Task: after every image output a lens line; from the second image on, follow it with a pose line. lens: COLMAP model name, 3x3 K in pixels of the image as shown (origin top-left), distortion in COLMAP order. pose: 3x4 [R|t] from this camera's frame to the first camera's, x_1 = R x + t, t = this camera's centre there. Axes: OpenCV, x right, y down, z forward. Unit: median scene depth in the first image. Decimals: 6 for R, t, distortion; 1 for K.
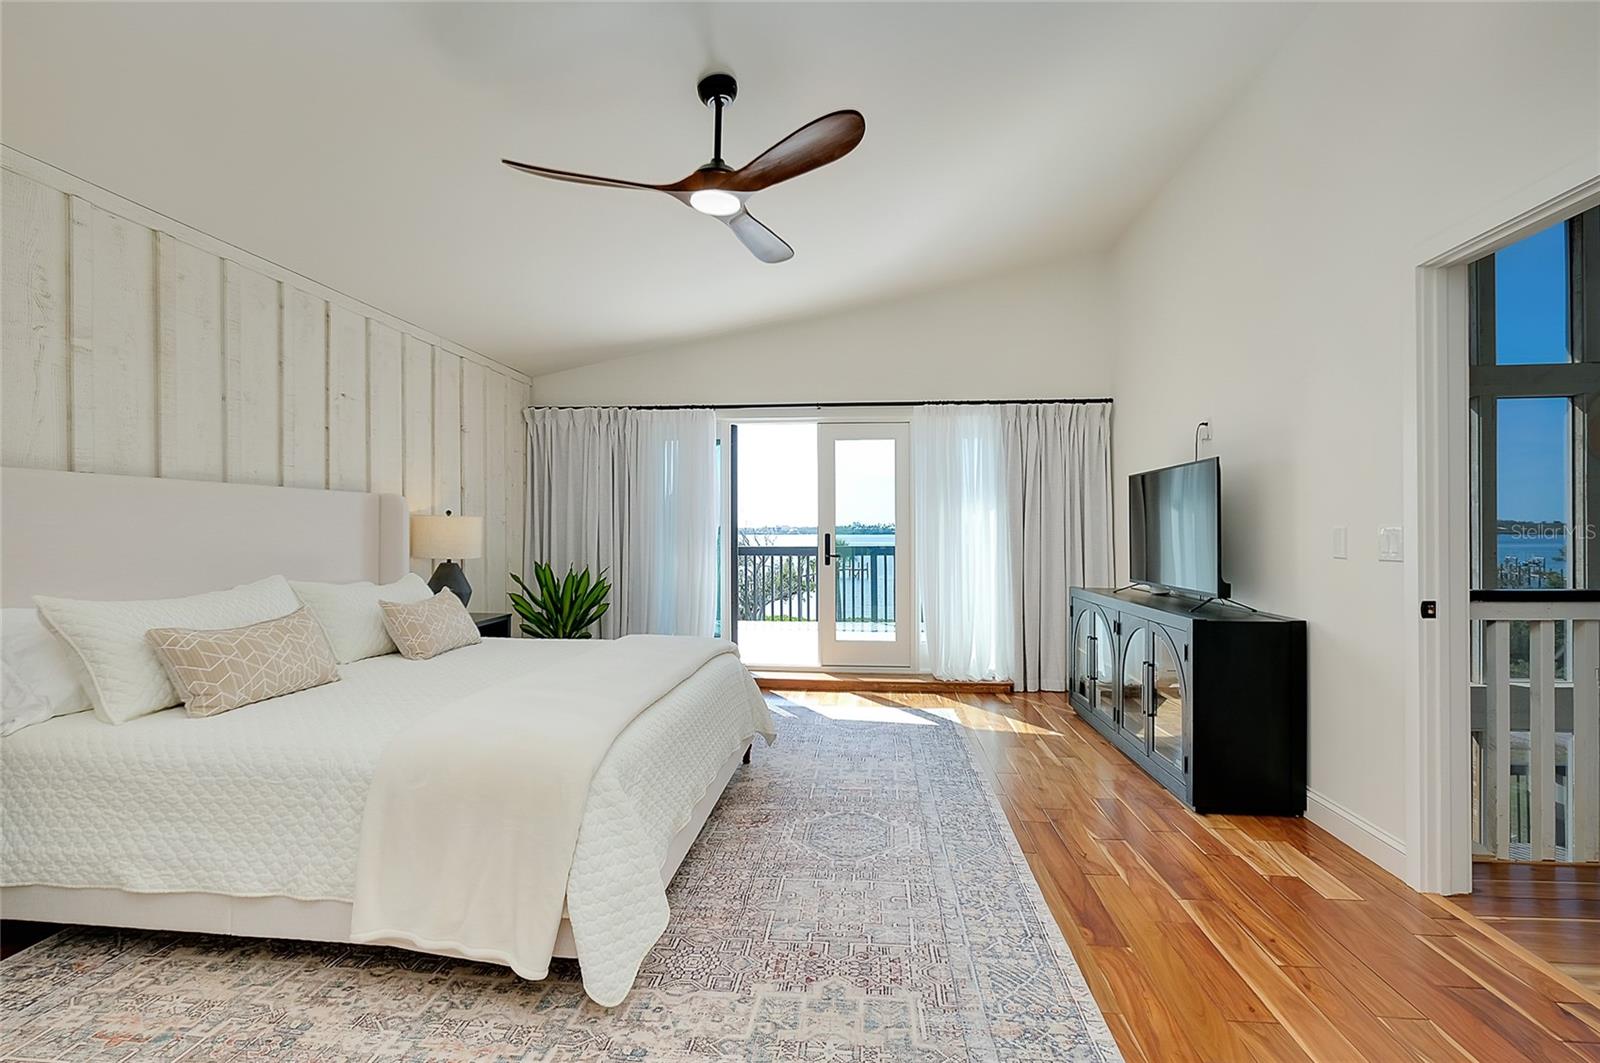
lens RADIAL K [[739.6, 0, 800.0], [0, 739.6, 531.5], [0, 0, 1]] dist [-0.002947, -0.000007]
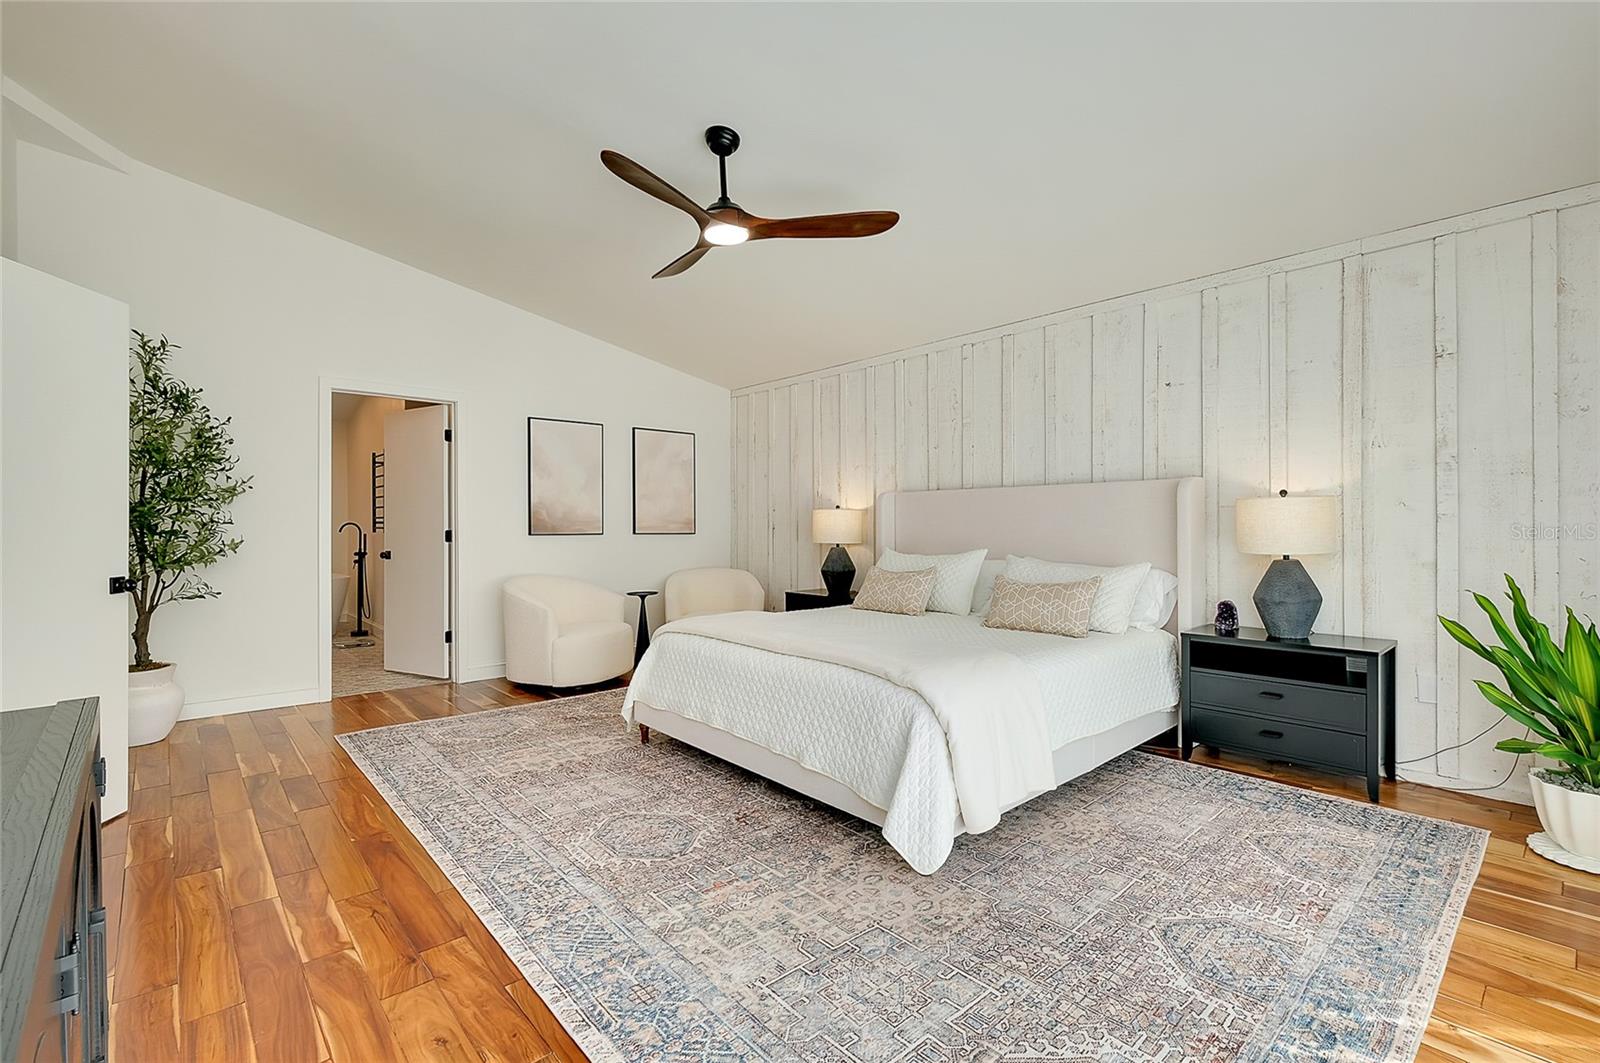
lens RADIAL K [[697.5, 0, 800.0], [0, 697.5, 531.5], [0, 0, 1]] dist [-0.003564, -0.000310]
pose [[-0.676897, 0.009029, -0.736022, 0.610968], [0.001562, 0.999940, 0.010829, 0.009009], [0.736076, 0.006180, -0.676871, 1.813927]]
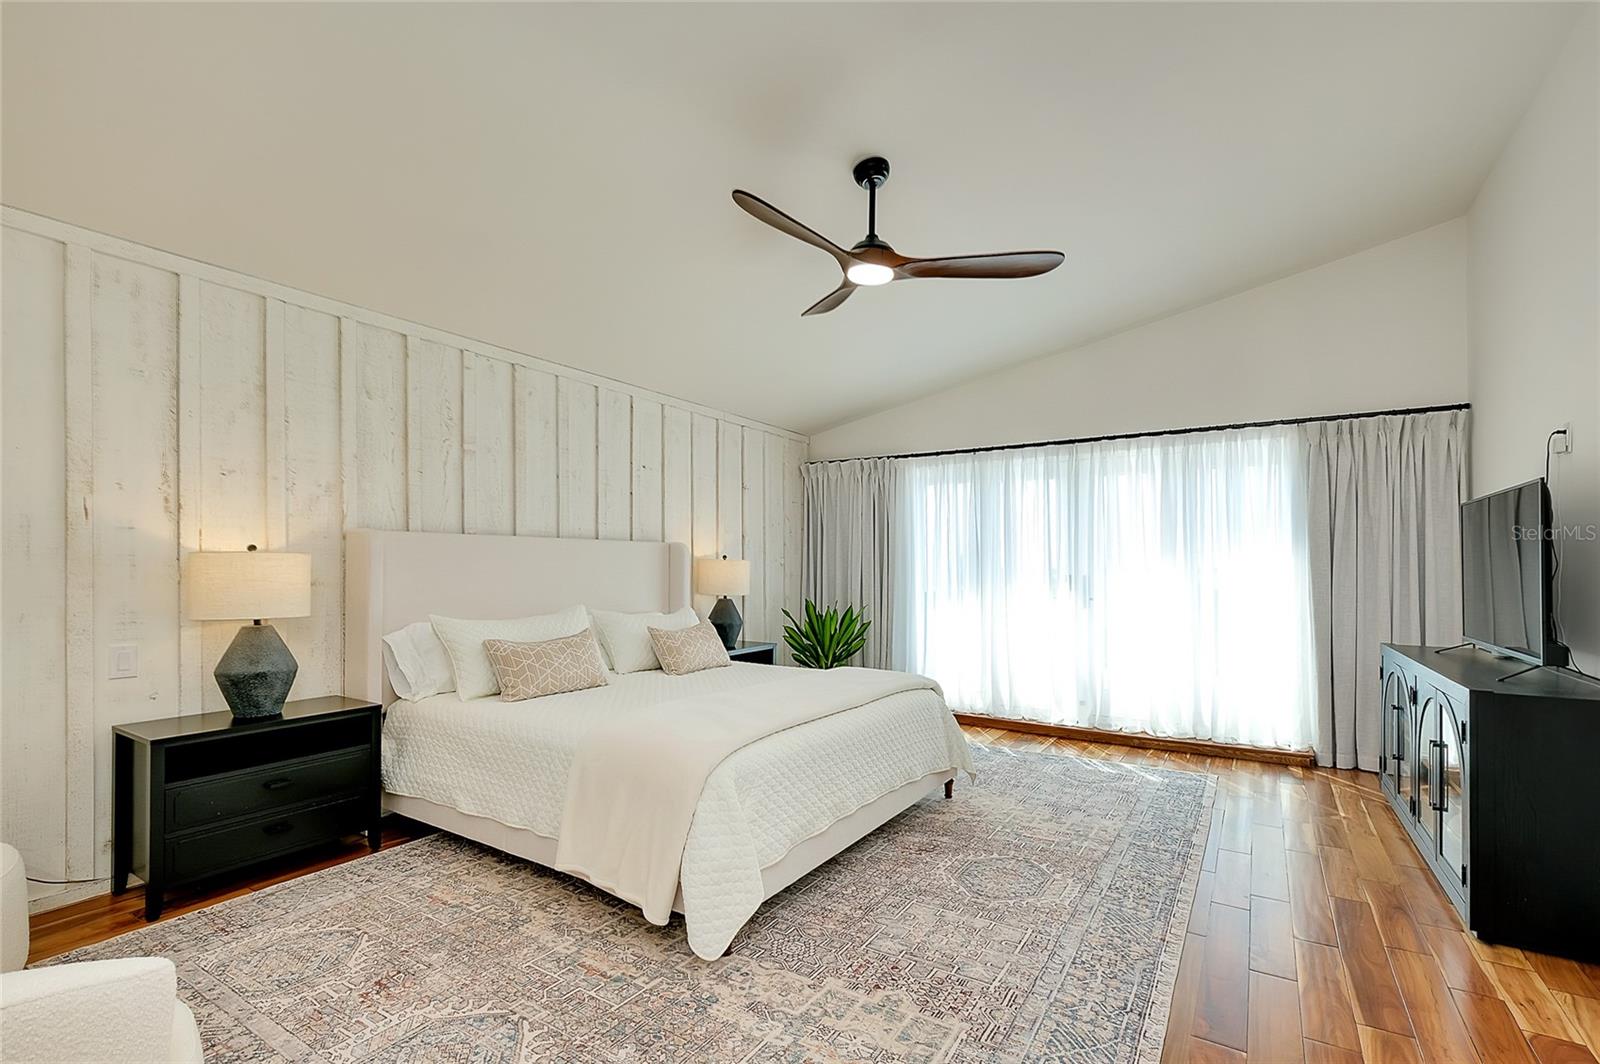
lens RADIAL K [[731.1, 0, 790.7], [0, 731.1, 569.3], [0, 0, 1]] dist [-0.003913, -0.000338]
pose [[0.886208, 0.000718, -0.463287, 0.279324], [-0.001889, 0.999996, -0.002063, -0.005635], [0.463284, 0.002703, 0.886206, -0.012312]]
